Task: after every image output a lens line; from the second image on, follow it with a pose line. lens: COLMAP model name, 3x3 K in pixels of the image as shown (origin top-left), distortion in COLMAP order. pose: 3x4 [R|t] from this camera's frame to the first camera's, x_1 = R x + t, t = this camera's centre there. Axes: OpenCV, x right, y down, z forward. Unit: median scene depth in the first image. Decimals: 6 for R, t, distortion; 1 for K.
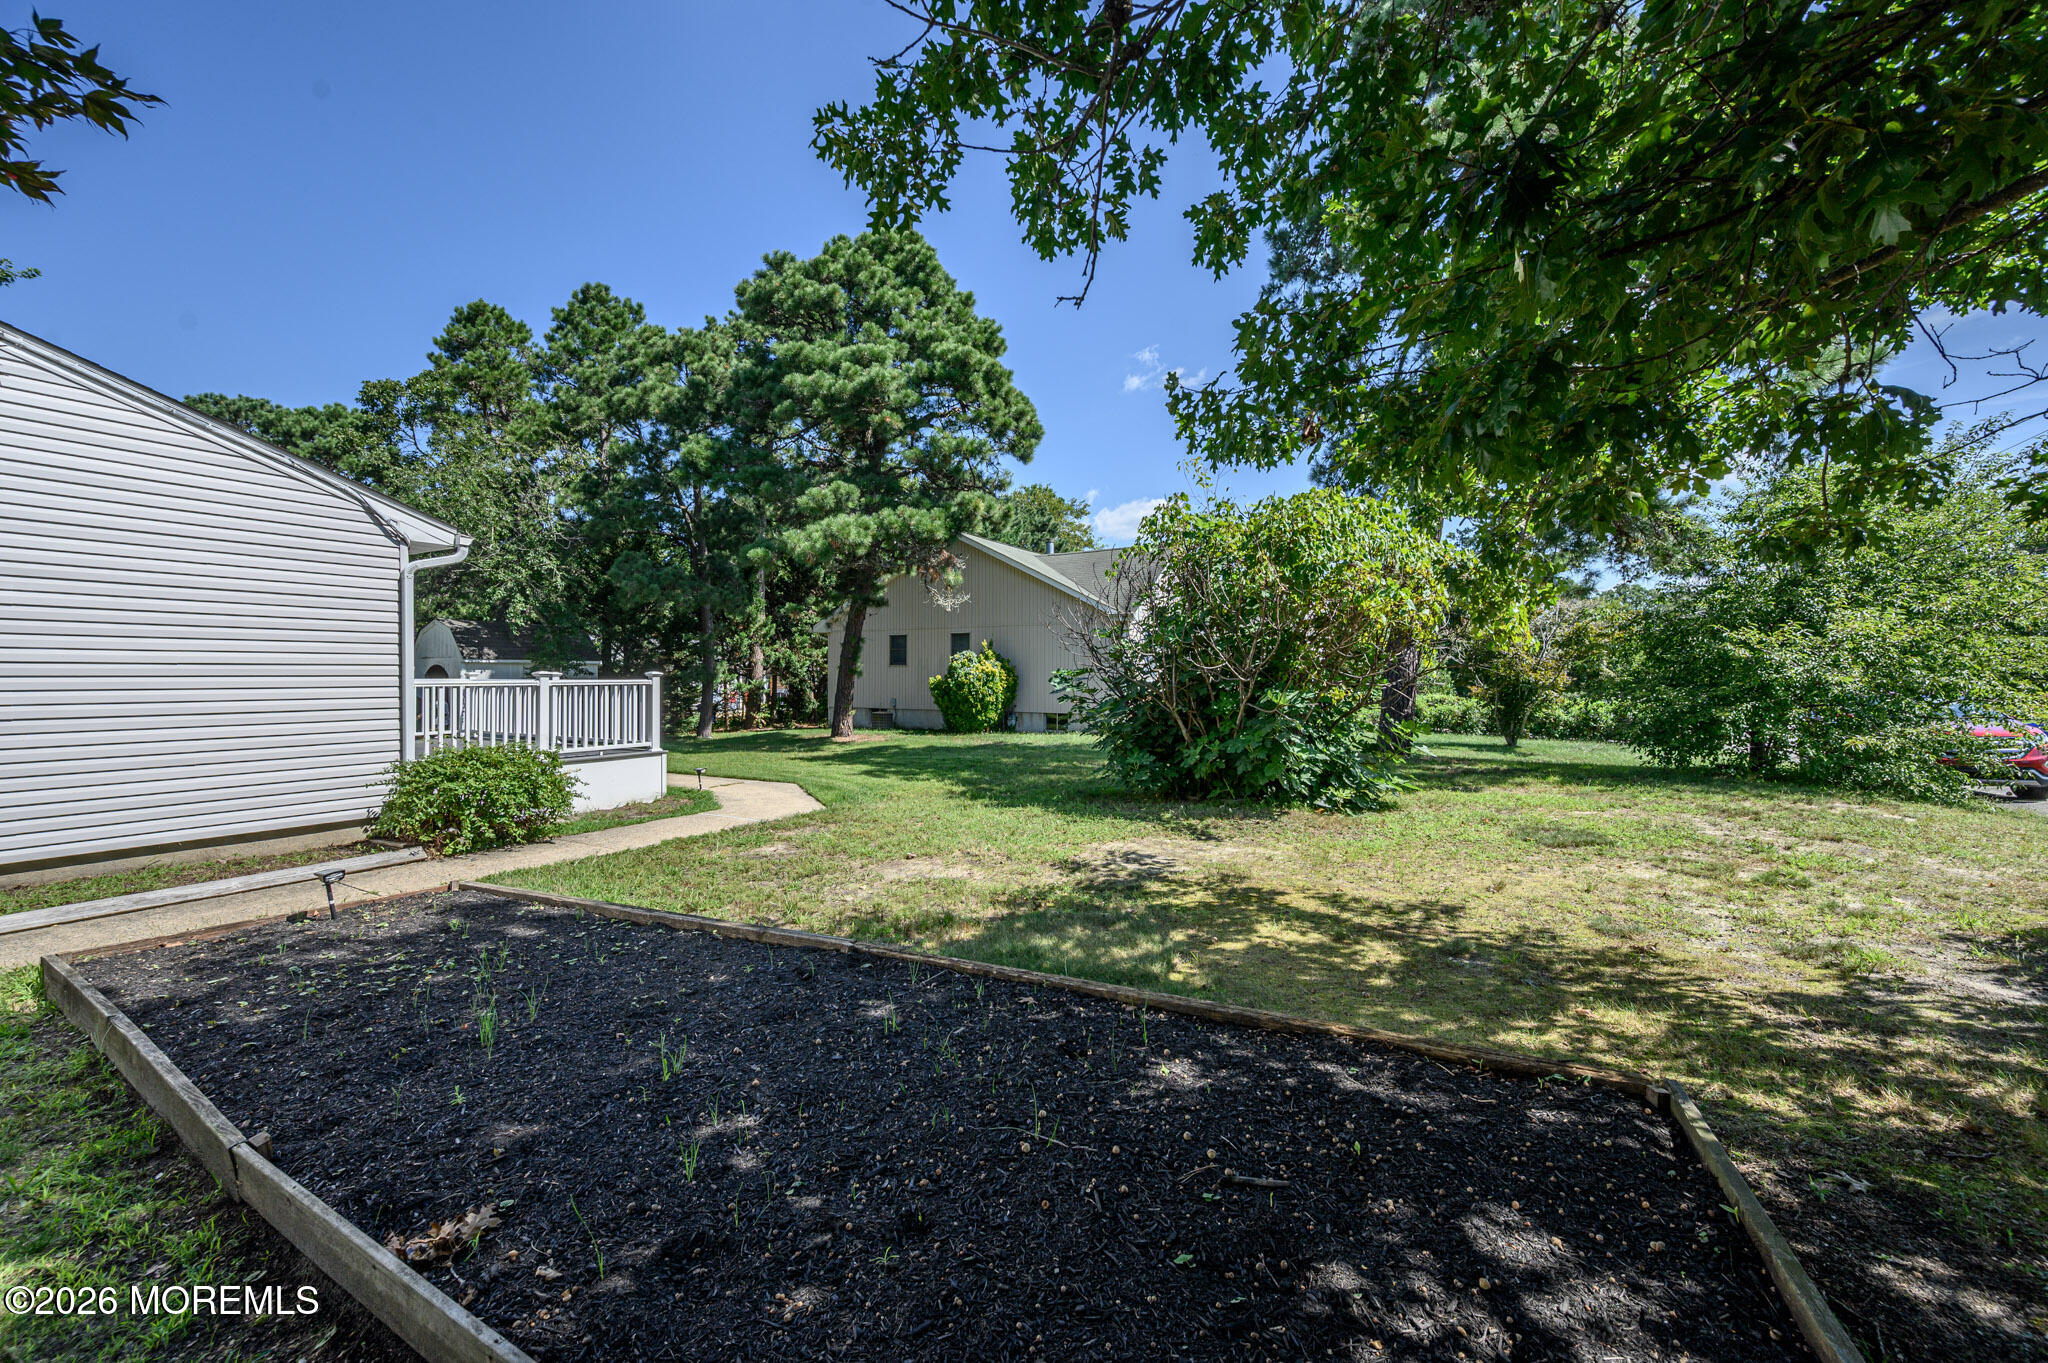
lens RADIAL K [[802.9, 0, 1036.6], [0, 802.9, 673.3], [0, 0, 1]] dist [-0.000063, 0.000041]
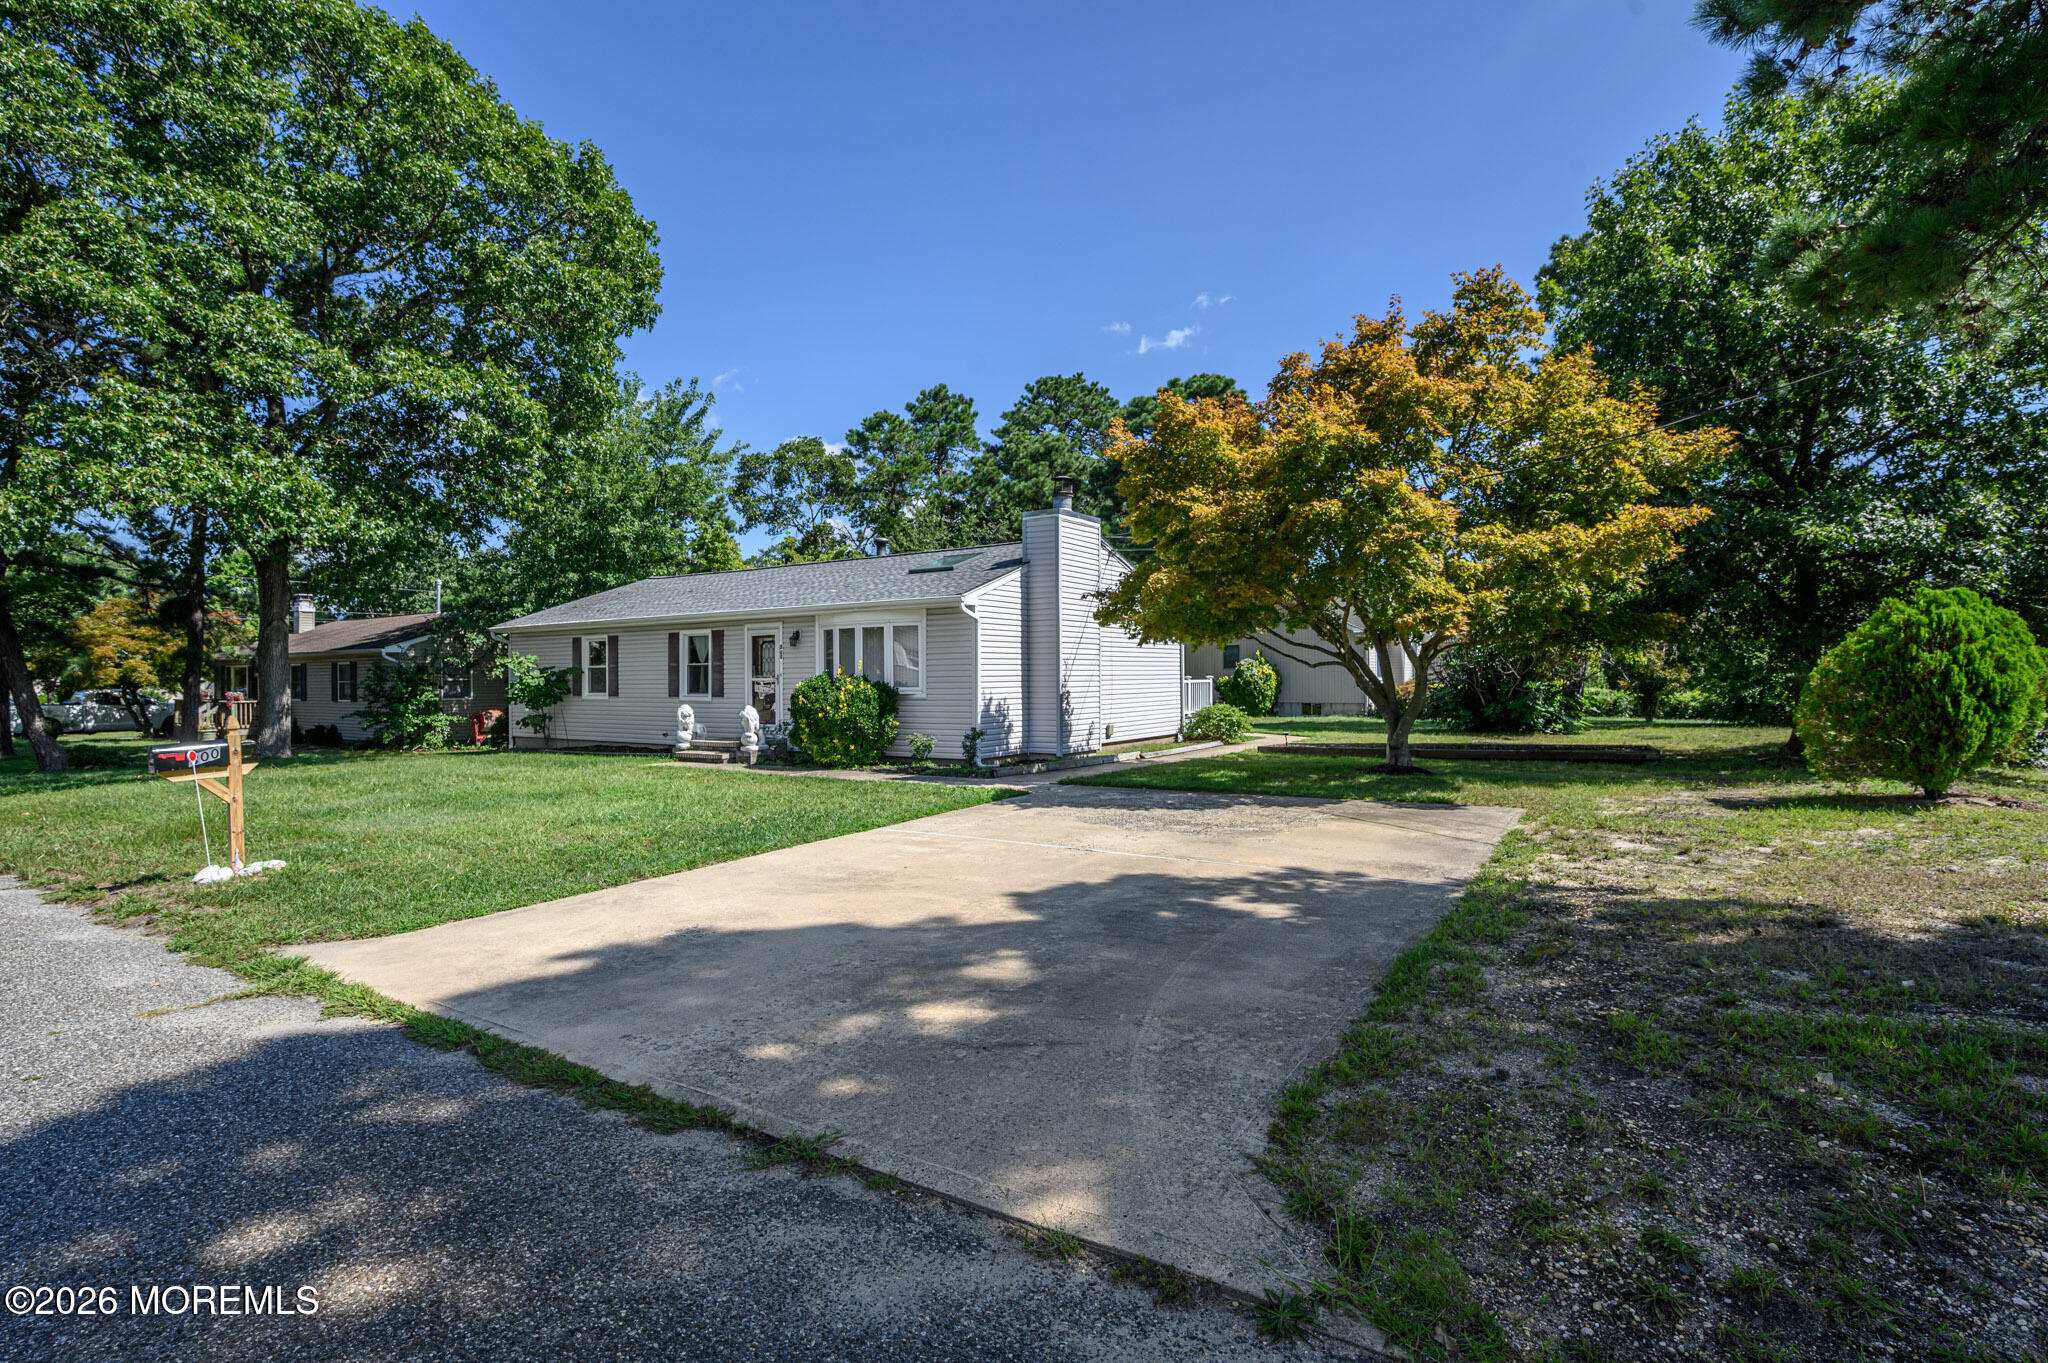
lens RADIAL K [[972.5, 0, 1024.0], [0, 972.5, 681.5], [0, 0, 1]] dist [-0.000051, -0.000017]
pose [[0.998233, -0.008215, -0.058847, -0.388598], [0.008698, 0.999931, 0.007950, -0.005158], [0.058777, -0.008448, 0.998235, -0.738545]]
